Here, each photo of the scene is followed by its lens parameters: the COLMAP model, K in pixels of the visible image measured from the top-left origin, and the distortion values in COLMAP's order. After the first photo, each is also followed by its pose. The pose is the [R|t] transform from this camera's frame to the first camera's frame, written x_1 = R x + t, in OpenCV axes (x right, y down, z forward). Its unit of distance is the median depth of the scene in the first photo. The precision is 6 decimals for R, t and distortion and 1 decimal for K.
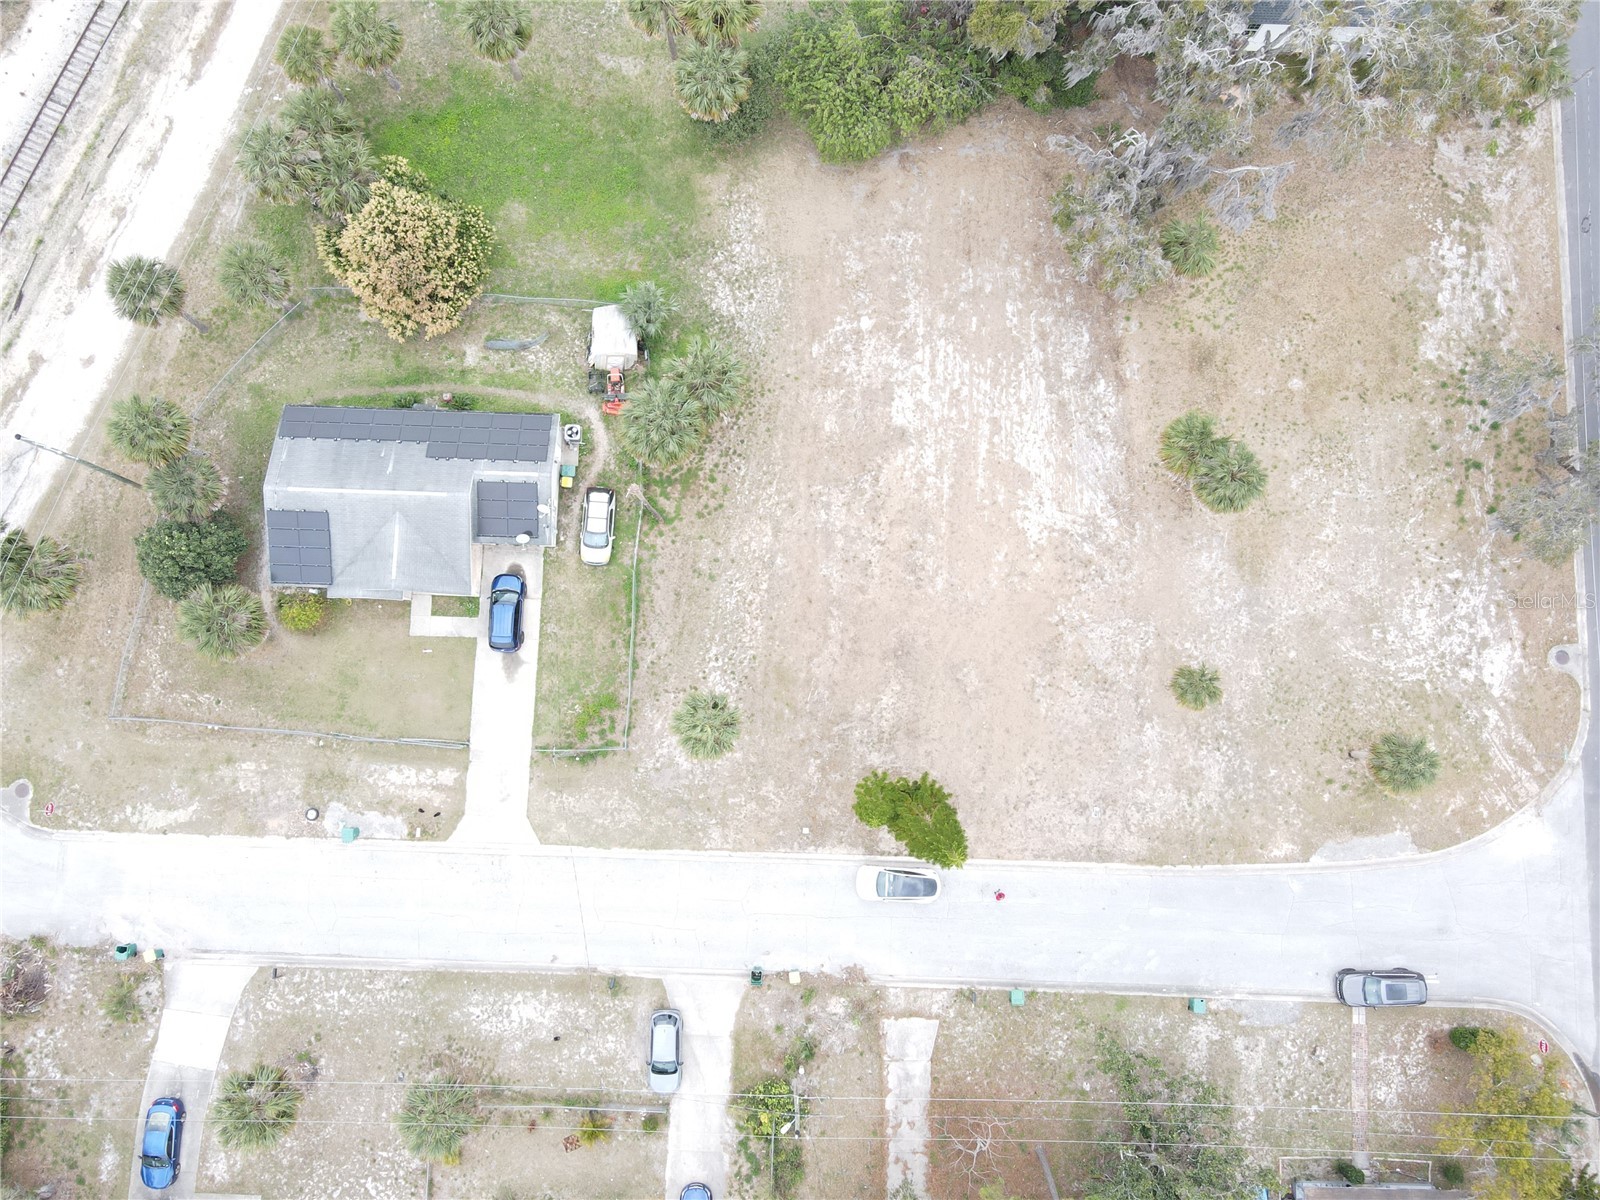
lens RADIAL K [[1177.6, 0, 800.7], [0, 1177.6, 602.9], [0, 0, 1]] dist [-0.000211, 0.023361]
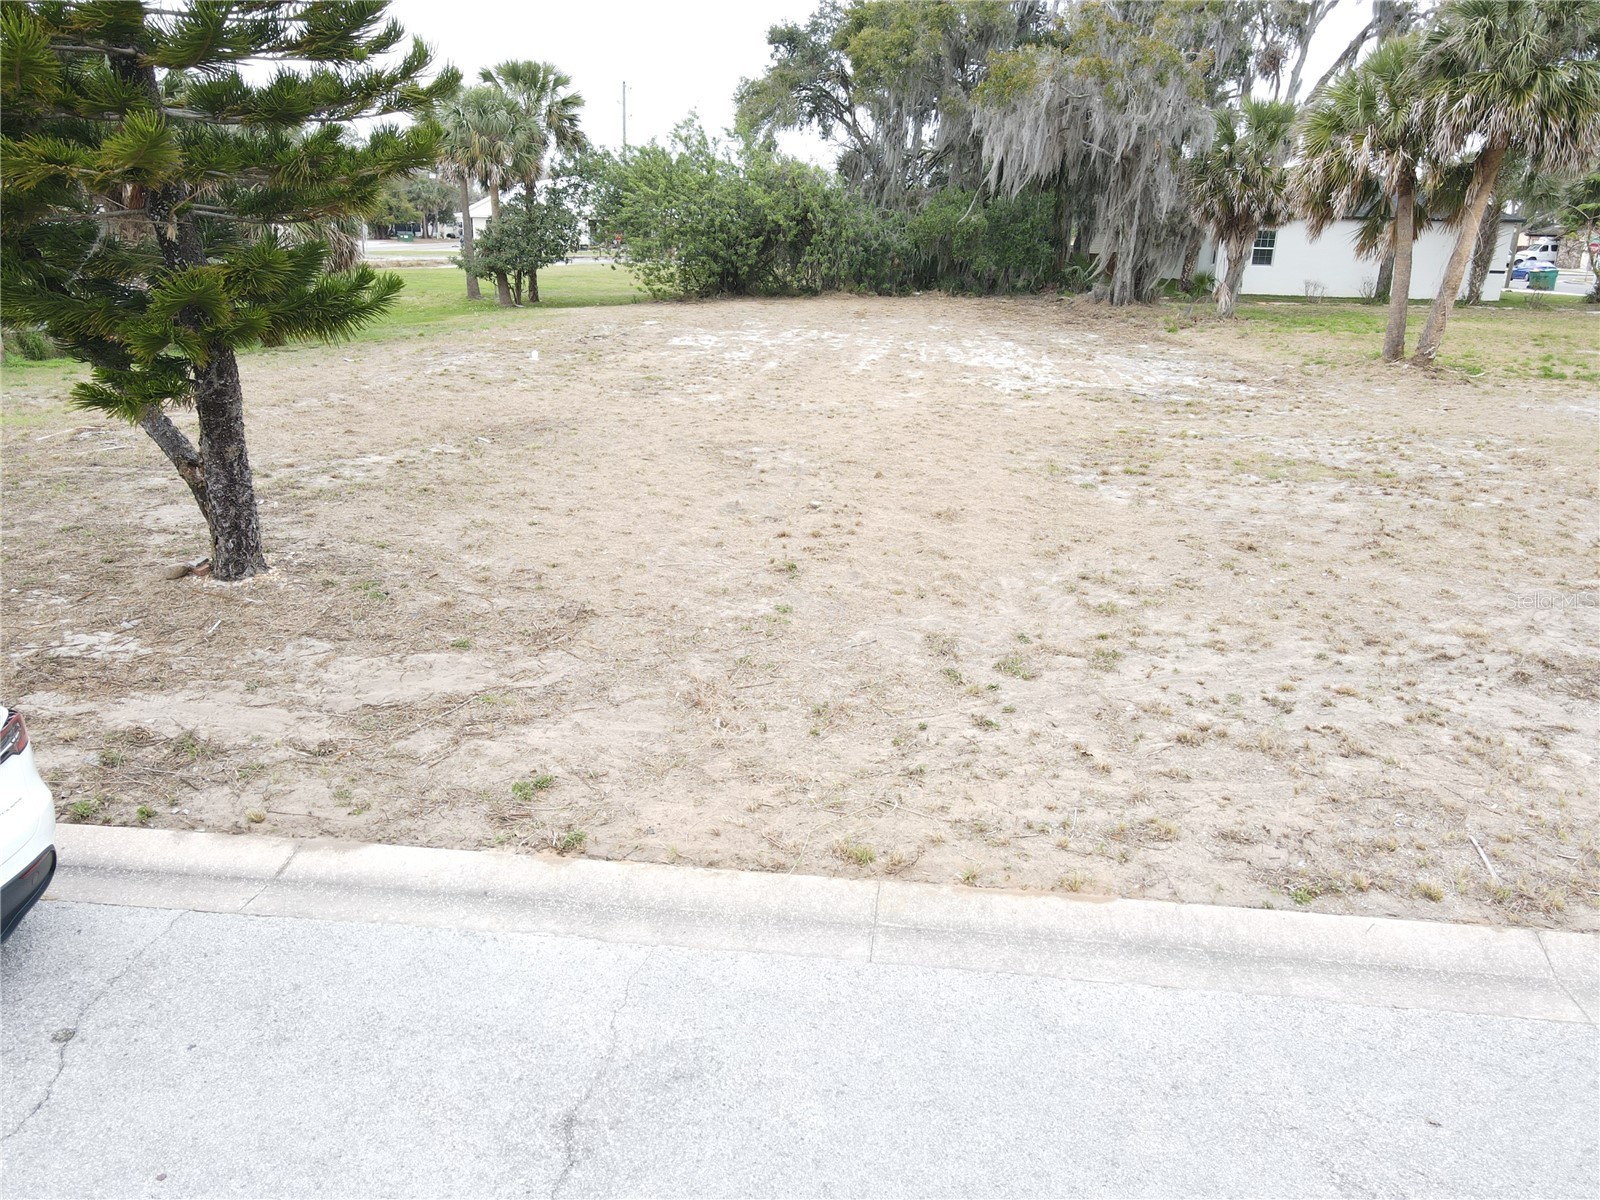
lens RADIAL K [[1177.6, 0, 794.3], [0, 1177.6, 599.0], [0, 0, 1]] dist [-0.000211, 0.023361]
pose [[0.996370, 0.037875, -0.076232, 0.164102], [-0.085083, 0.415733, -0.905498, 0.280002], [-0.002604, 0.908698, 0.417447, 0.916862]]
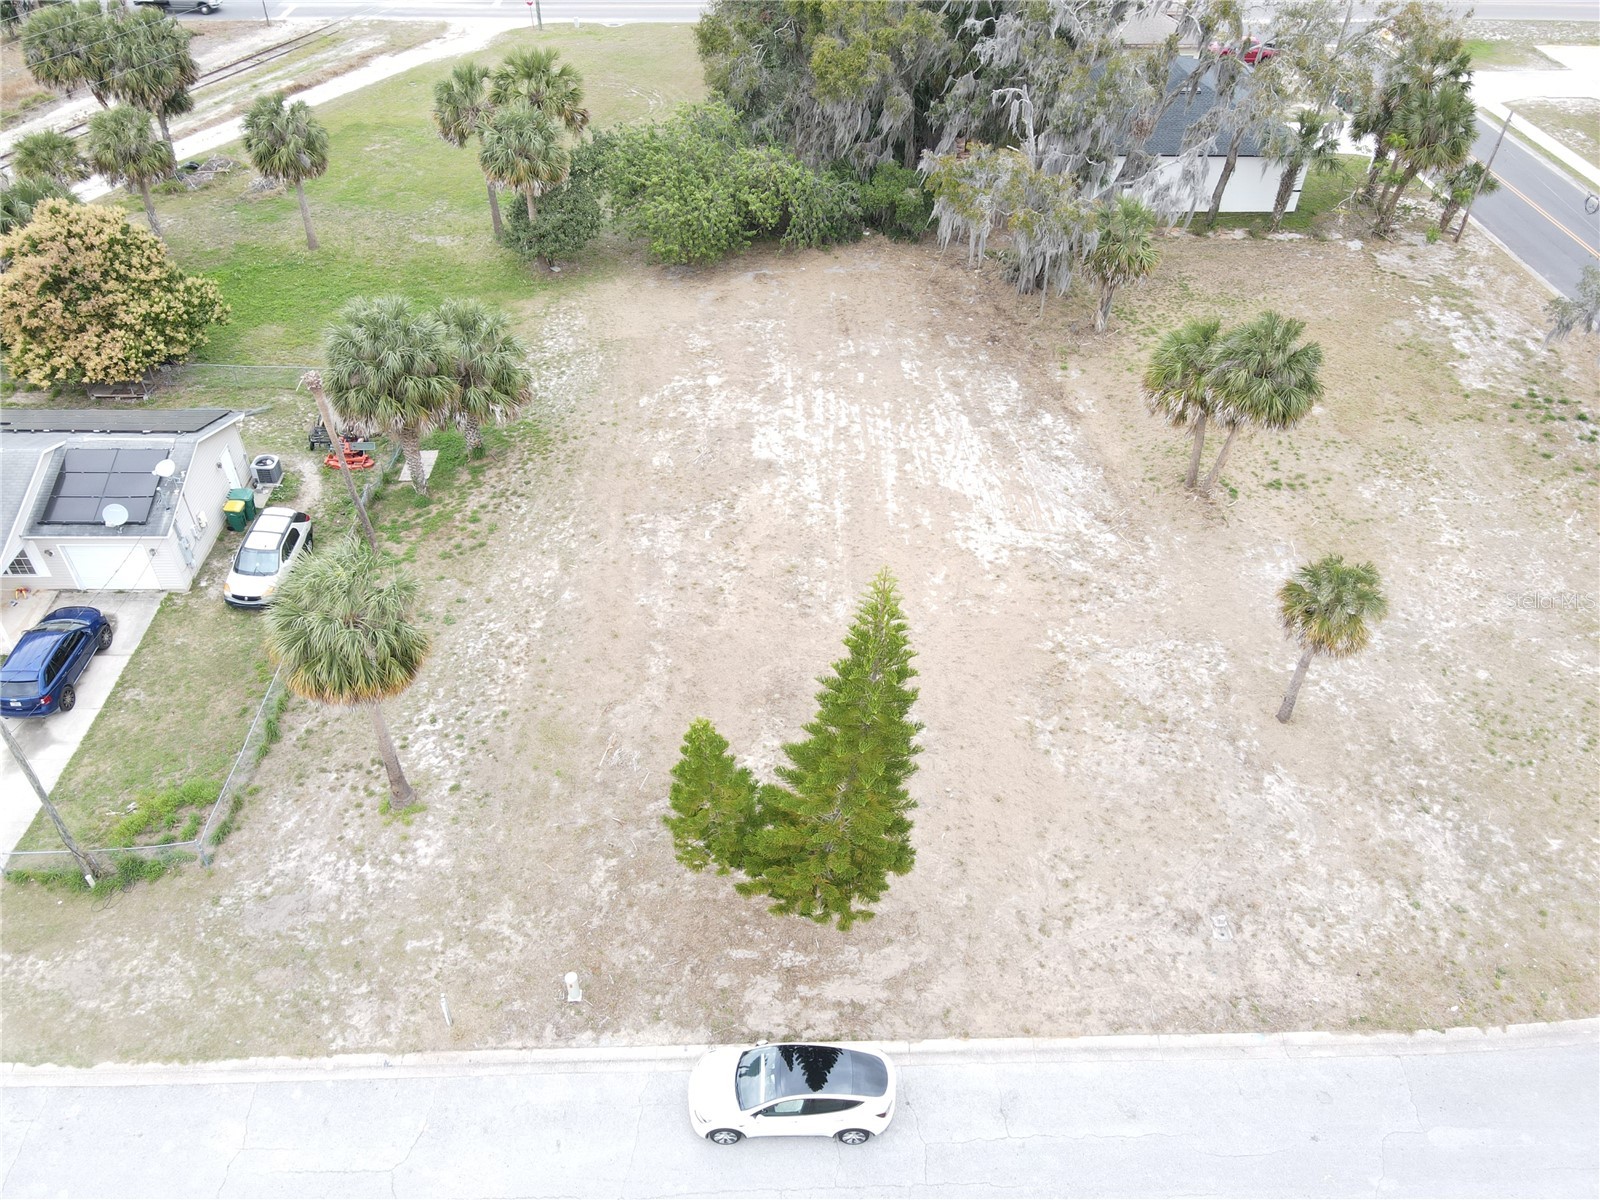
lens RADIAL K [[1177.6, 0, 795.3], [0, 1177.6, 598.8], [0, 0, 1]] dist [-0.000211, 0.023361]
pose [[0.998238, -0.033720, 0.048831, 0.066921], [0.057913, 0.733095, -0.677656, 0.373139], [-0.012947, 0.679289, 0.733756, 0.565801]]
